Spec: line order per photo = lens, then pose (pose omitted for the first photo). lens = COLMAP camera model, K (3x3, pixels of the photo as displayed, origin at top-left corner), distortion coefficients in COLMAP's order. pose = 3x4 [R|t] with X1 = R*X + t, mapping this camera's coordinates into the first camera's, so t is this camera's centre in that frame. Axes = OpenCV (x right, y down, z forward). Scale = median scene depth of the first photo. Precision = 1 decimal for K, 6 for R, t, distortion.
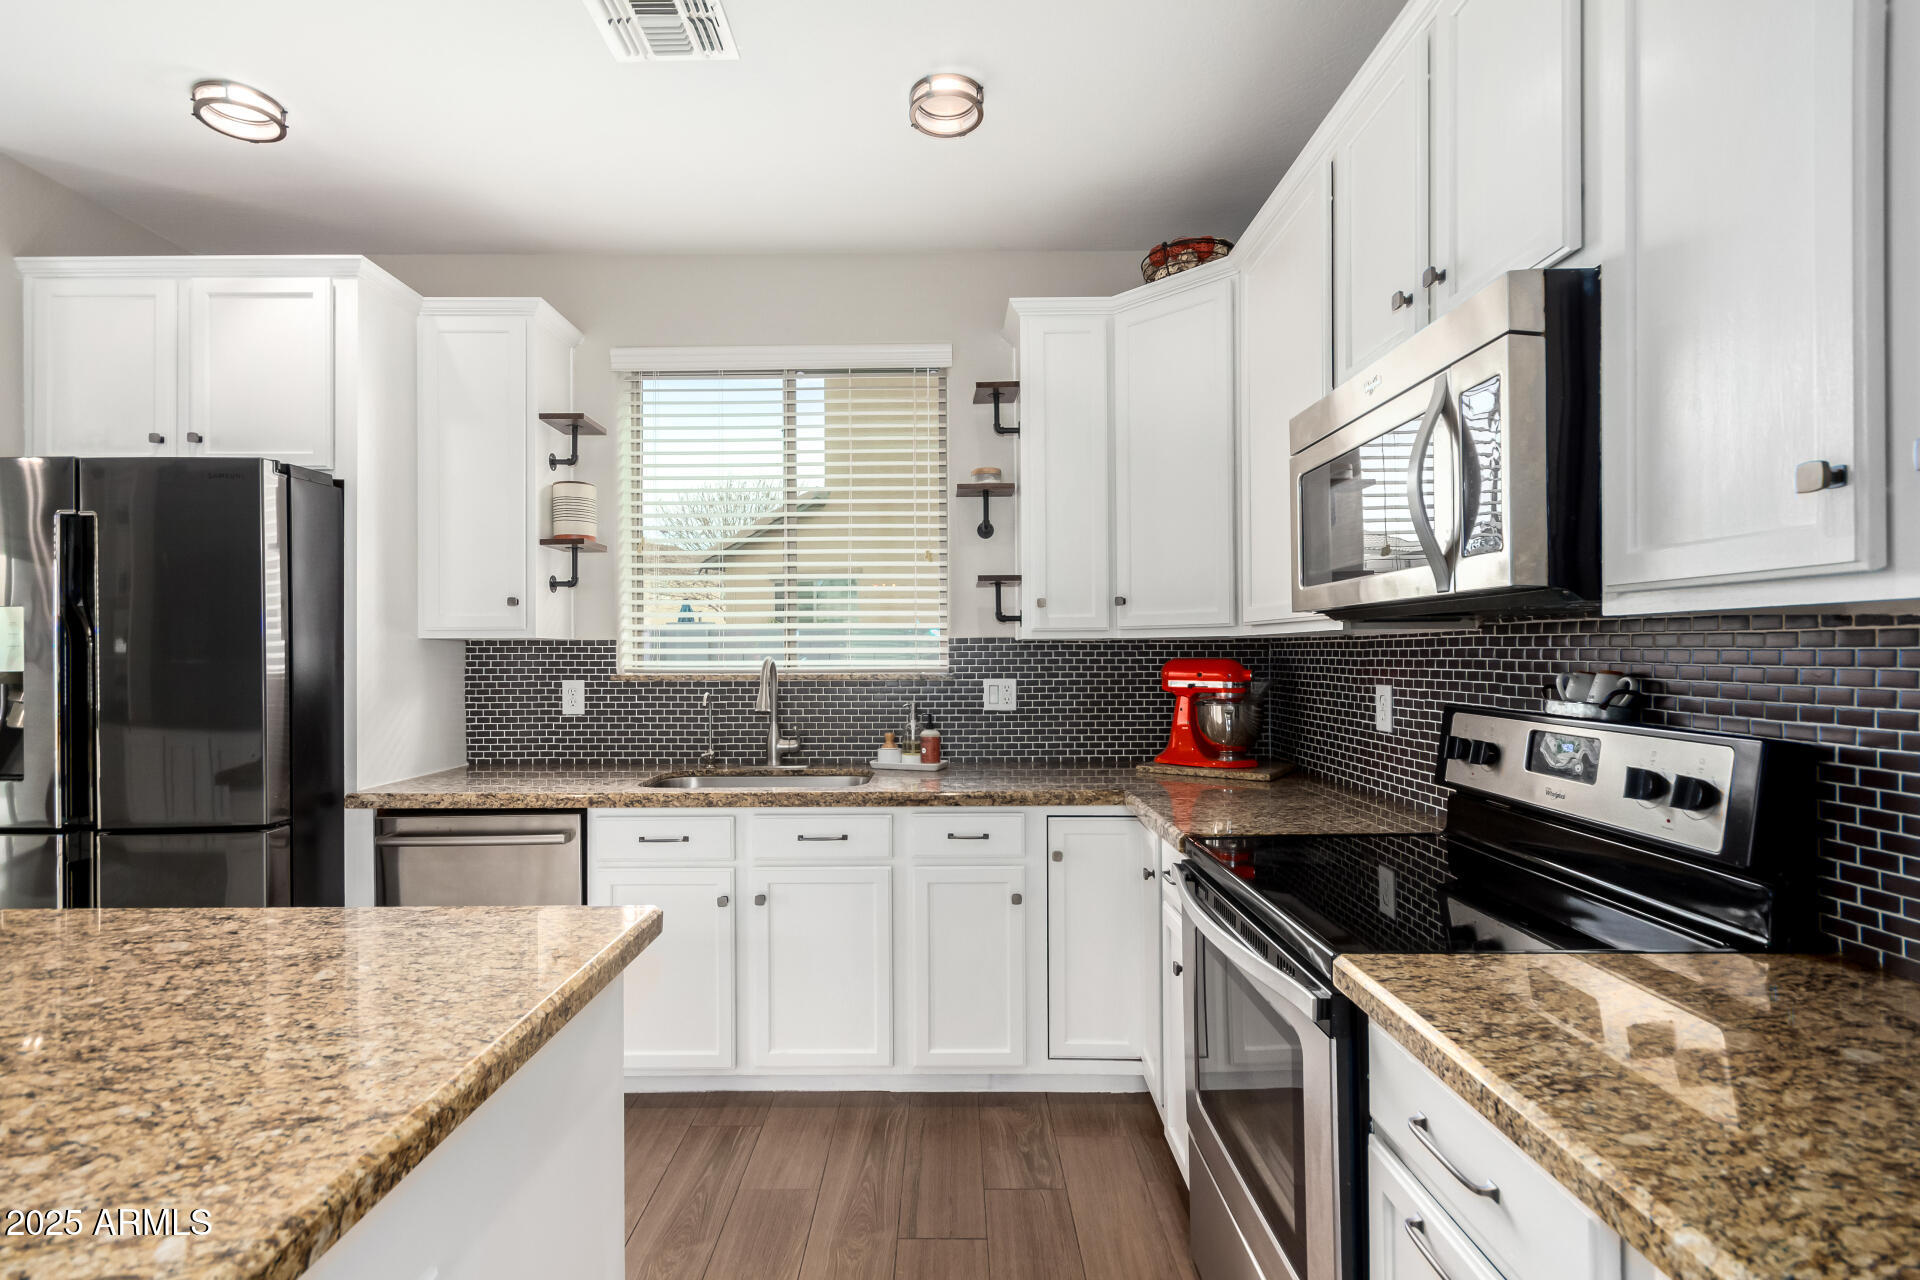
lens RADIAL K [[895.0, 0, 957.4], [0, 895.0, 638.9], [0, 0, 1]] dist [0.003903, 0.001232]
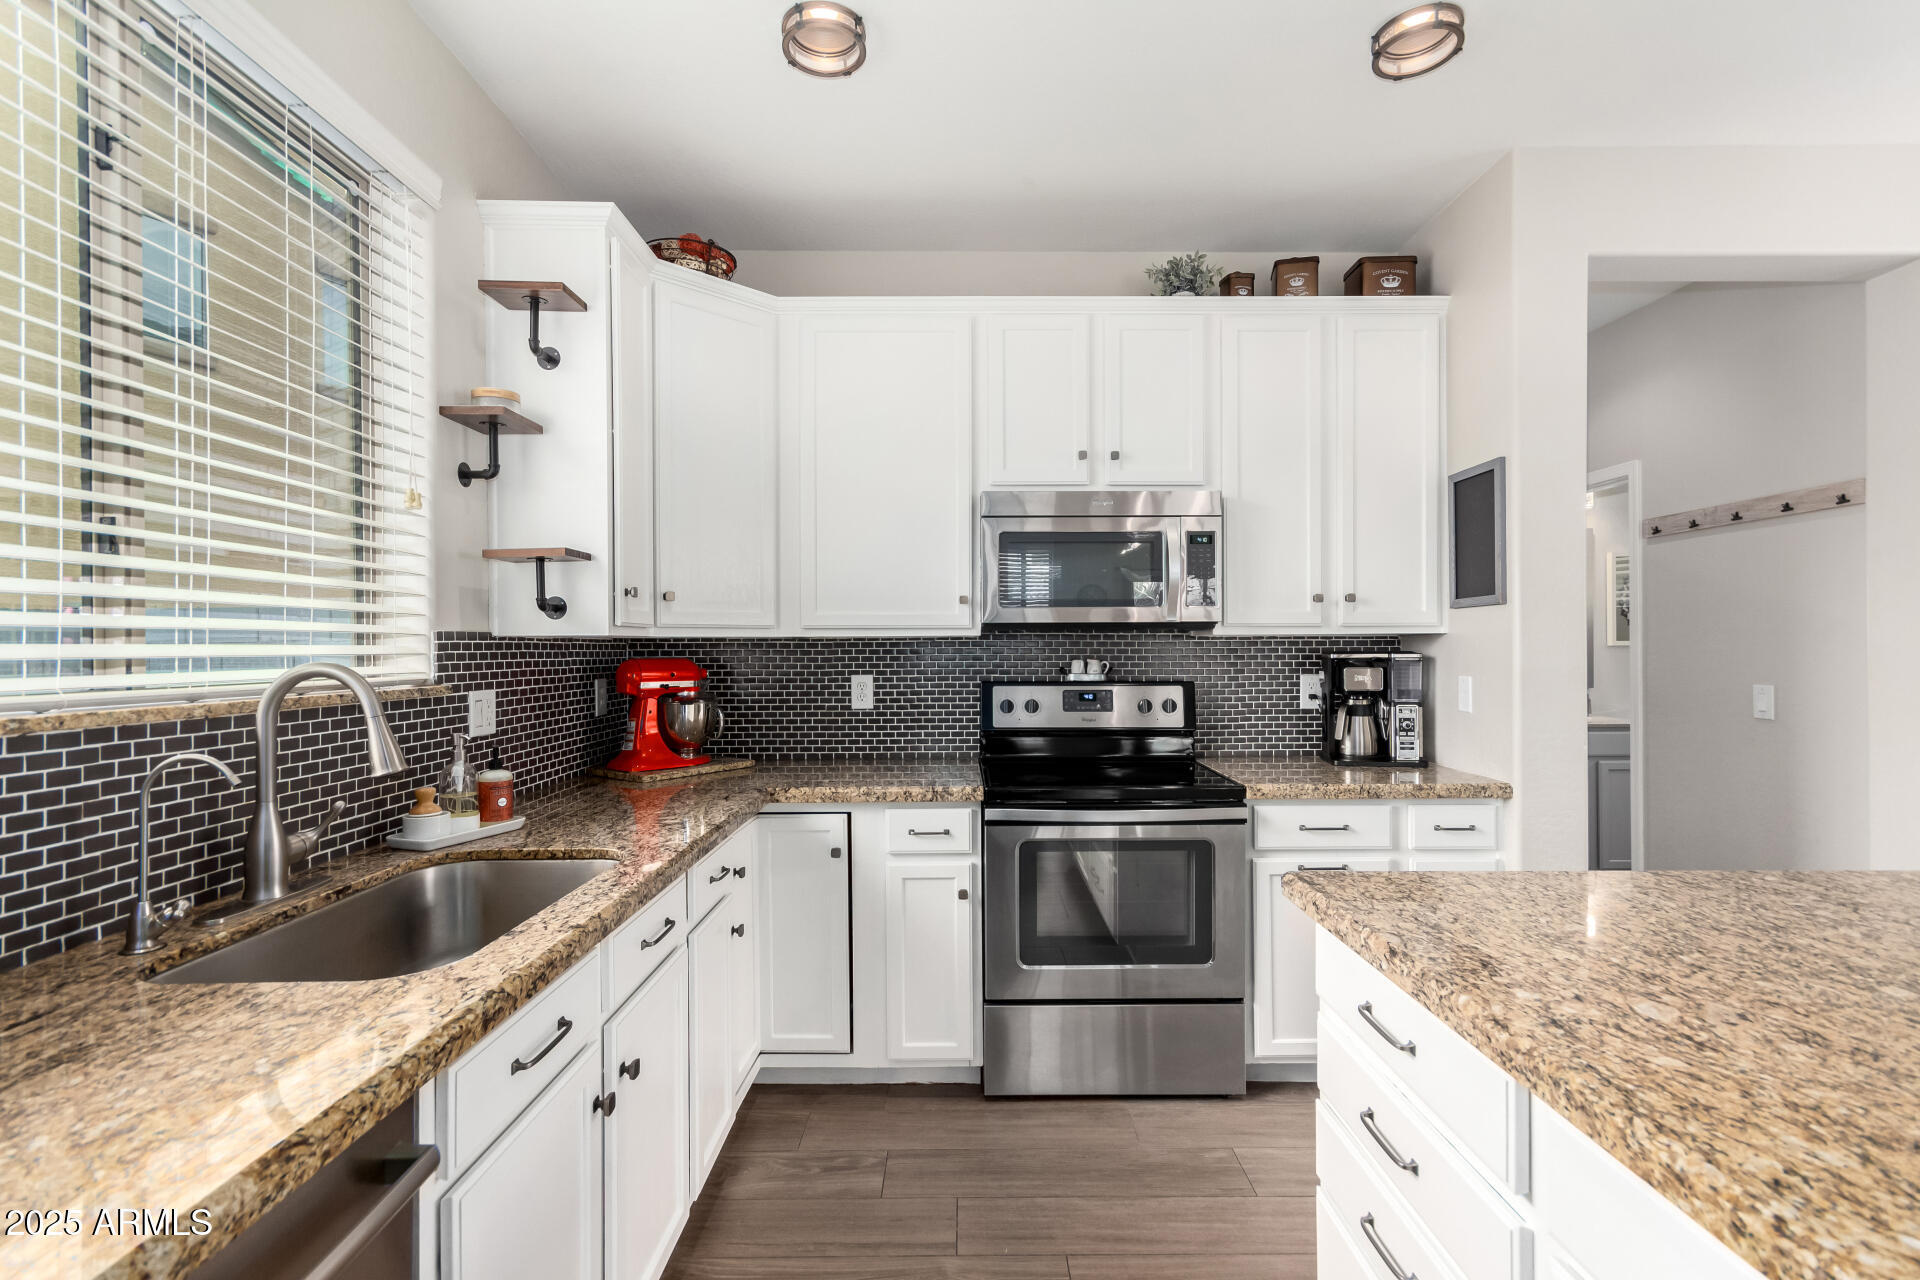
lens RADIAL K [[884.1, 0, 966.3], [0, 884.1, 645.8], [0, 0, 1]] dist [0.001838, 0.001387]
pose [[-0.004172, 0.007388, 0.999964, -1.468361], [-0.007110, 0.999947, -0.007418, 0.027750], [-0.999966, -0.007141, -0.004119, 1.432128]]
